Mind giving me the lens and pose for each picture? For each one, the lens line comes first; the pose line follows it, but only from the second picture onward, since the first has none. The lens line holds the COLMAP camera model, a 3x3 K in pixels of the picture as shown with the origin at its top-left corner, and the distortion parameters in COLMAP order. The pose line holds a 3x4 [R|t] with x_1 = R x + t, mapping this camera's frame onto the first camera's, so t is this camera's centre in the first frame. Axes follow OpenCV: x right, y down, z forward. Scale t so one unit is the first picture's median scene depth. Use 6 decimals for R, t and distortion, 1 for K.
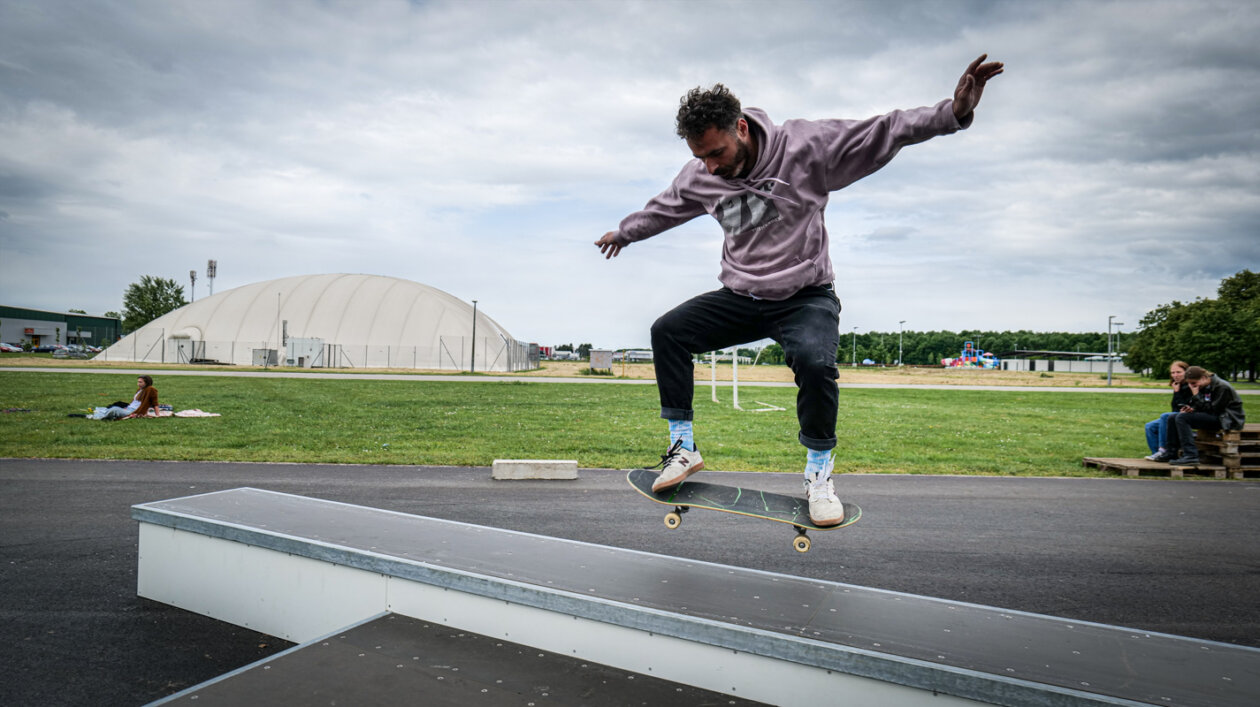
lens RADIAL K [[722.3, 0, 628.4], [0, 722.3, 378.3], [0, 0, 1]] dist [-0.042677, 0.000590]
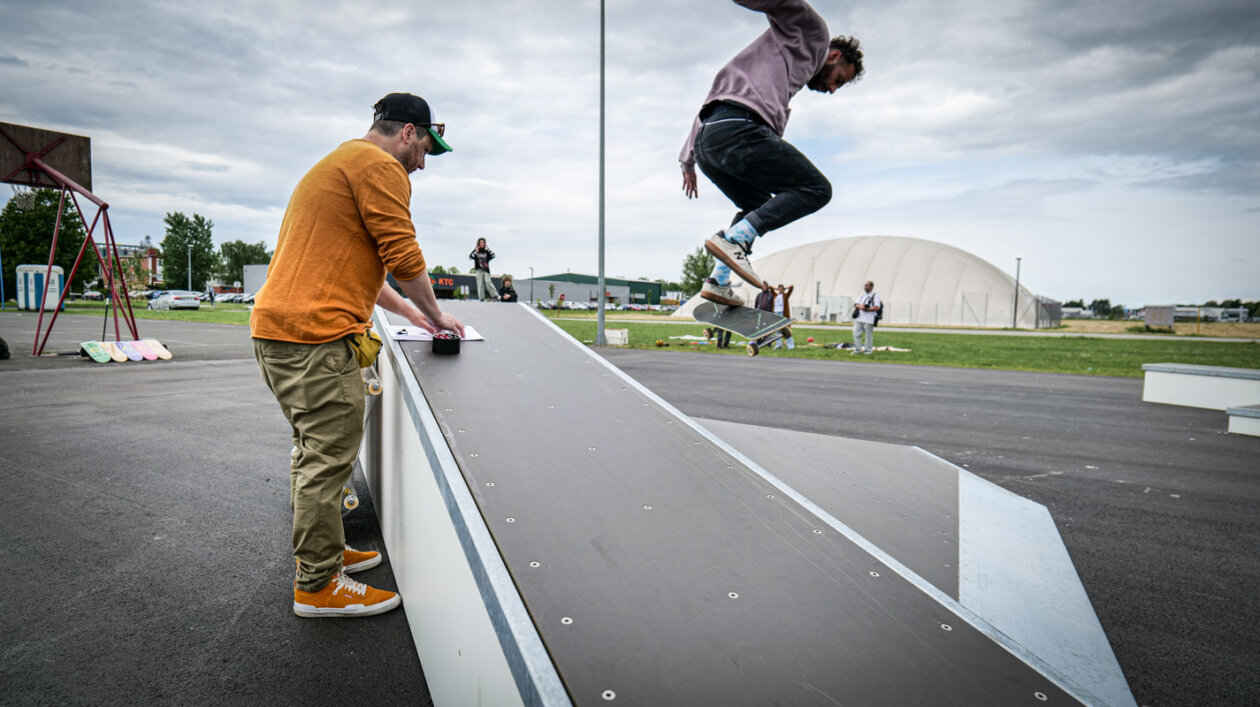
lens RADIAL K [[737.9, 0, 630.0], [0, 737.9, 353.5], [0, 0, 1]] dist [-0.026820, 0.017080]
pose [[0.813837, 0.029260, -0.580356, -0.033971], [-0.016177, 0.999485, 0.027706, 0.004907], [0.580868, -0.013160, 0.813891, -0.107999]]
